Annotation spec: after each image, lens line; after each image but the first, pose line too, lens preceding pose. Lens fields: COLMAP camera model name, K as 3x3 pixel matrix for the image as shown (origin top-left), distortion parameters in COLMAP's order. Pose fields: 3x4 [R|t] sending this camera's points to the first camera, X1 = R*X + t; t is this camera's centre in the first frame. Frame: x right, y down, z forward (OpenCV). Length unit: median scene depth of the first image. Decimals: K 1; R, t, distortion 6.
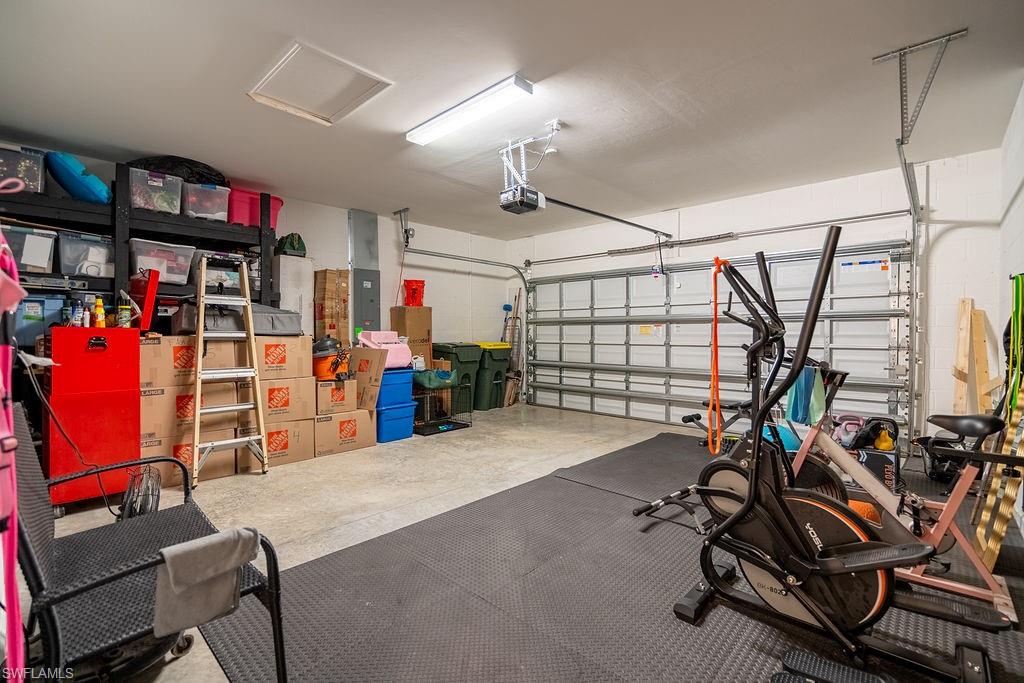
lens RADIAL K [[458.8, 0, 508.0], [0, 458.8, 337.7], [0, 0, 1]] dist [-0.011784, 0.000328]
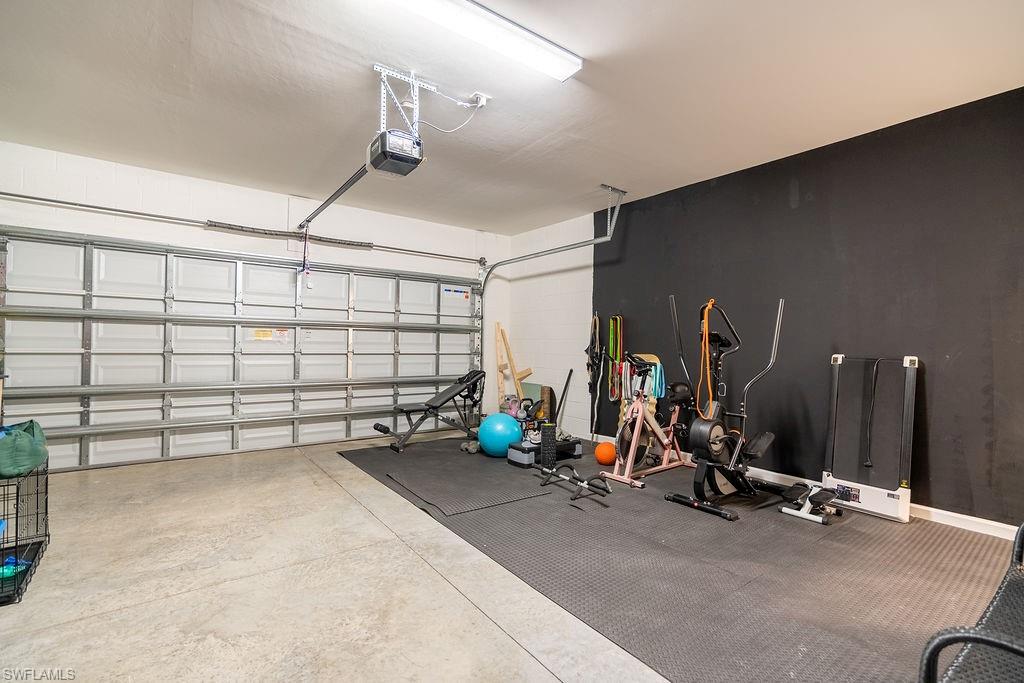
lens RADIAL K [[456.5, 0, 512.0], [0, 456.5, 341.5], [0, 0, 1]] dist [0.023159, 0.000010]
pose [[0.183028, 0.007691, 0.983078, -0.542396], [-0.008550, 0.999944, -0.006231, -0.005996], [-0.983071, -0.007265, 0.183084, 0.578898]]
